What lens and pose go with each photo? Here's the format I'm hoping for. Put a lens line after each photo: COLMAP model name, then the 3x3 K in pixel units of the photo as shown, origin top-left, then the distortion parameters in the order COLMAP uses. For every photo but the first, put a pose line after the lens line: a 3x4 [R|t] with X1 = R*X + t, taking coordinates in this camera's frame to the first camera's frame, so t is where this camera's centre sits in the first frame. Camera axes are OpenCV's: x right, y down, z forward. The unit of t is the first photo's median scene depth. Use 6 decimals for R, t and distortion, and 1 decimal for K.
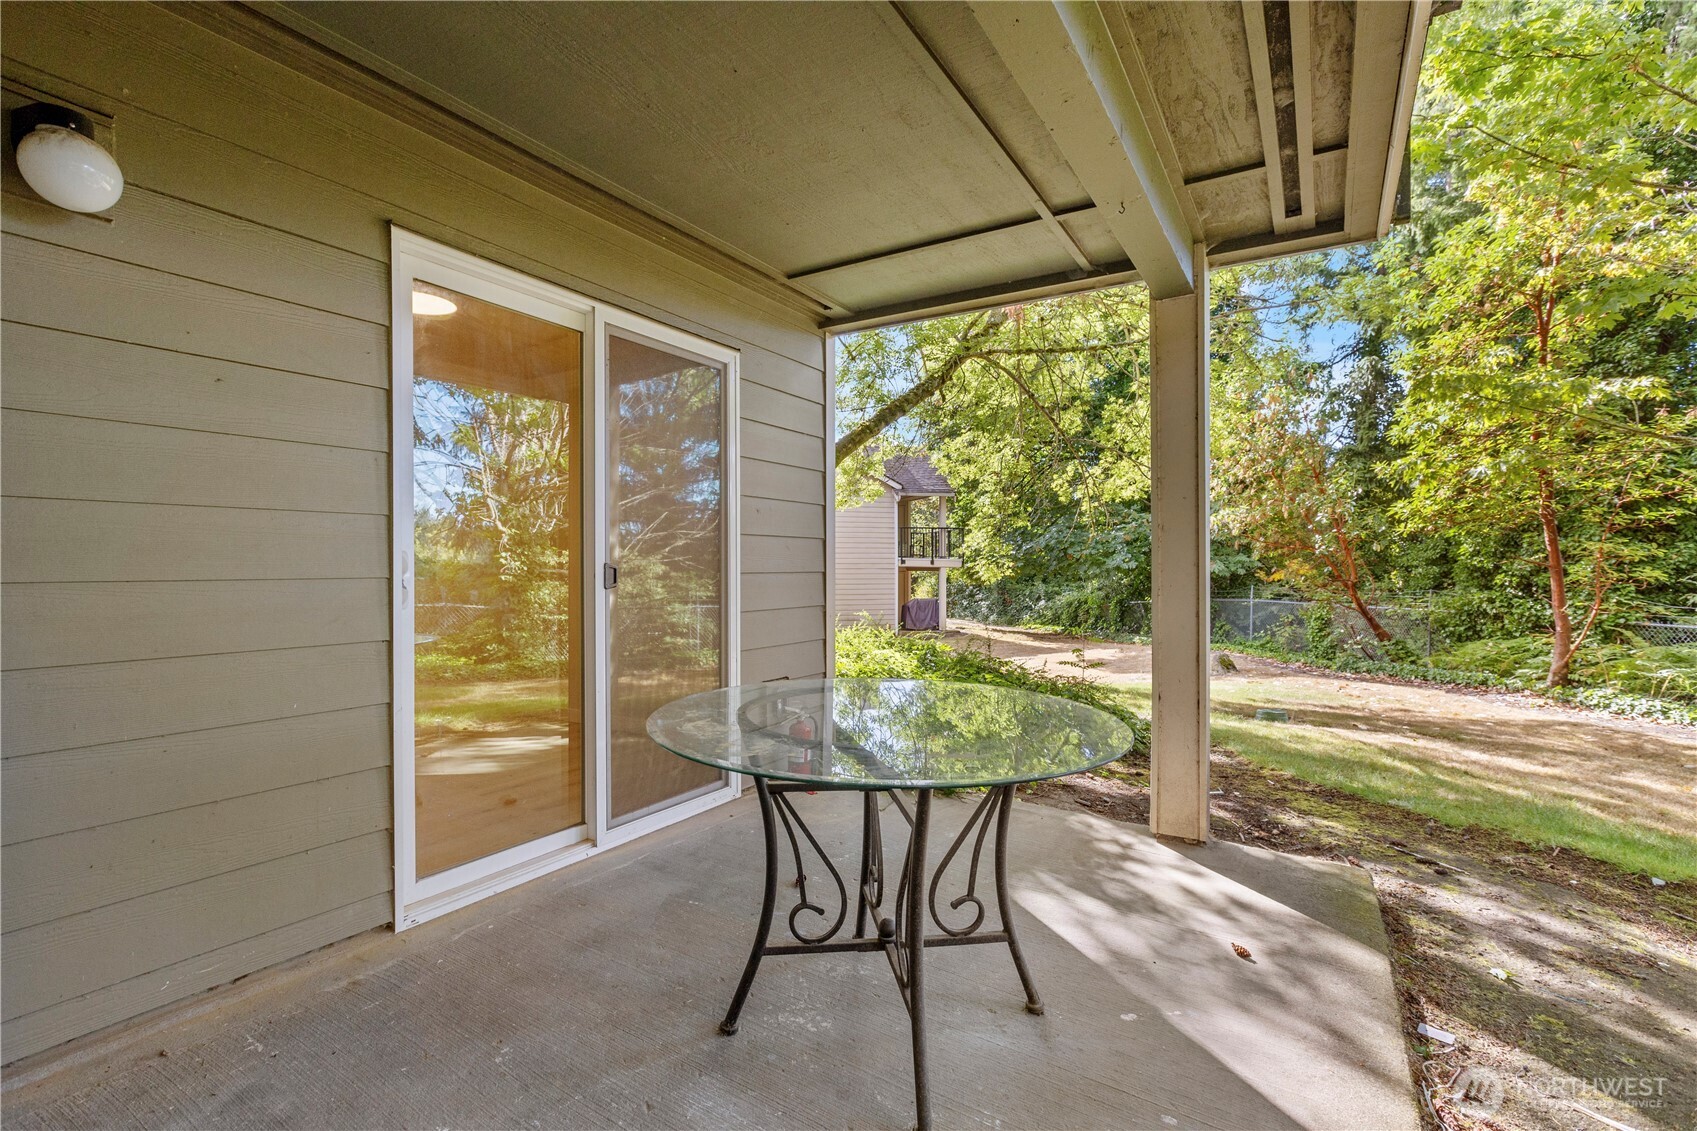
lens RADIAL K [[756.2, 0, 839.8], [0, 756.2, 568.3], [0, 0, 1]] dist [-0.005653, -0.000223]
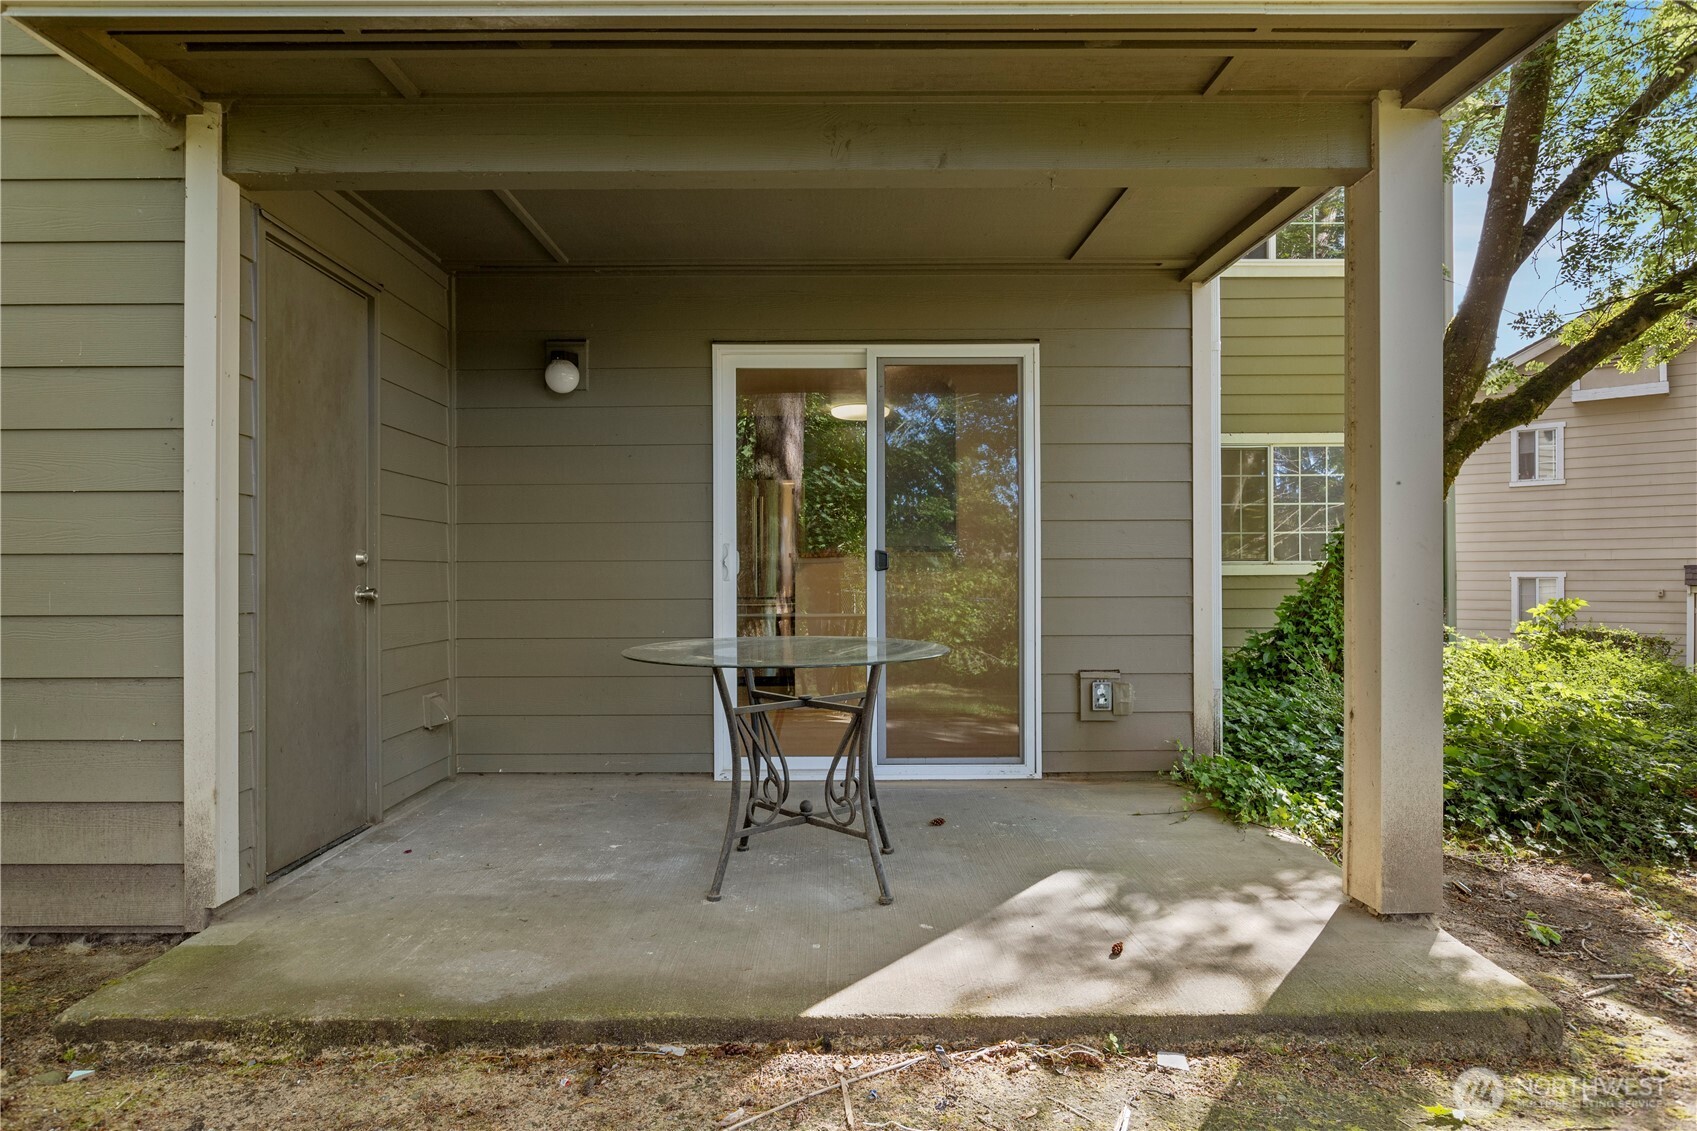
lens RADIAL K [[1131.2, 0, 848.5], [0, 1131.2, 565.5], [0, 0, 1]] dist [0.003918, 0.000268]
pose [[0.519942, -0.005494, -0.854184, 1.280077], [-0.001231, 0.999973, -0.007181, 0.031936], [0.854201, 0.004785, 0.519922, -0.013318]]
